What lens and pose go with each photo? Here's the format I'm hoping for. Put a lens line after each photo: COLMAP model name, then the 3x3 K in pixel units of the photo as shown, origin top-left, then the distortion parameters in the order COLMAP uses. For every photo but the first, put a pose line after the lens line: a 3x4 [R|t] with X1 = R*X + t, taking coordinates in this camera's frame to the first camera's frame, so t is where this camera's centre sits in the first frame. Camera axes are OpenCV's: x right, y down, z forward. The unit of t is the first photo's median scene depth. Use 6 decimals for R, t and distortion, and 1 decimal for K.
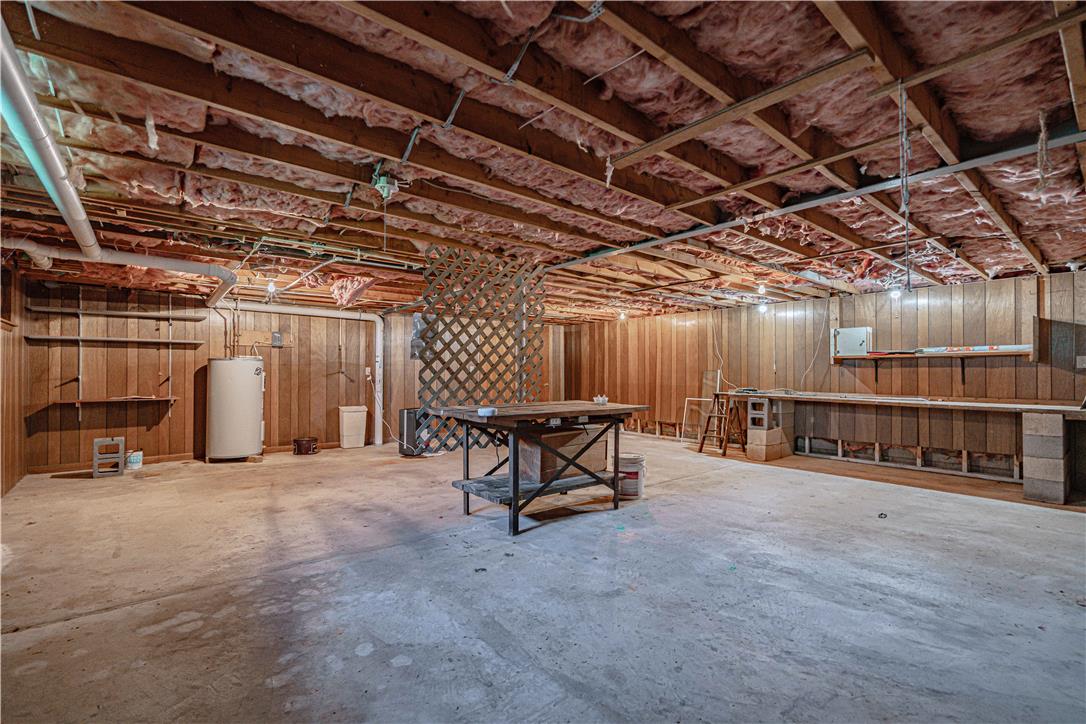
lens RADIAL K [[495.2, 0, 519.8], [0, 495.2, 369.0], [0, 0, 1]] dist [-0.006951, 0.001302]
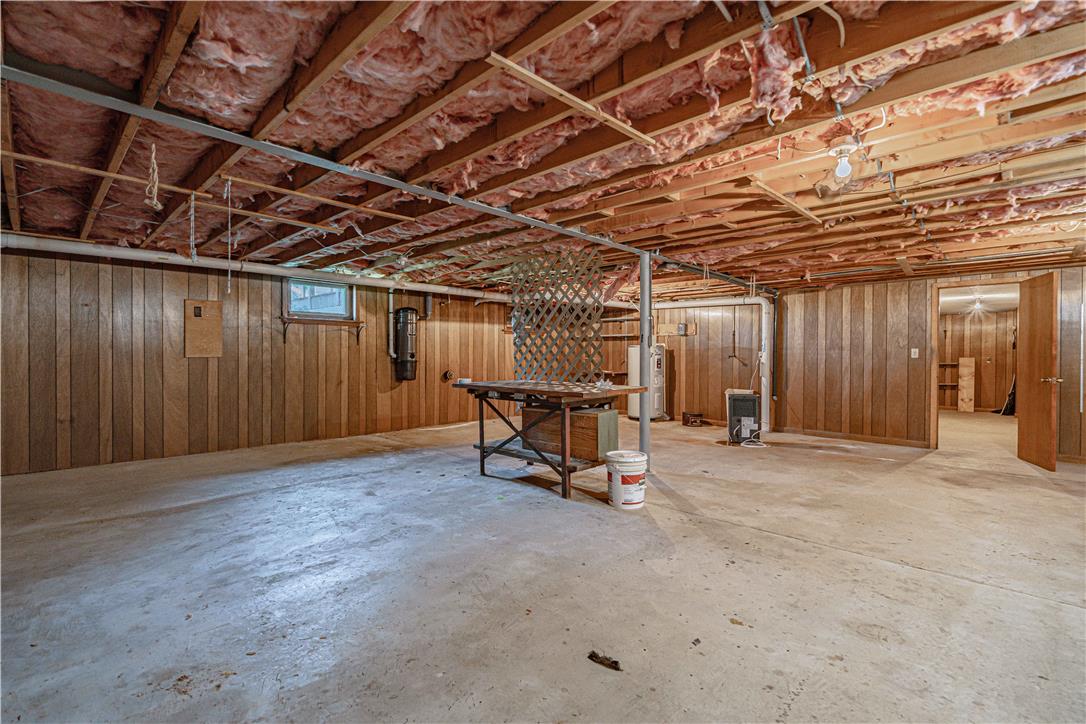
lens RADIAL K [[495.2, 0, 542.9], [0, 495.2, 358.7], [0, 0, 1]] dist [-0.006951, 0.001302]
pose [[0.120045, 0.003301, -0.992763, 1.443000], [0.001481, 0.999993, 0.003504, 0.017690], [0.992767, -0.001891, 0.120039, 1.082686]]
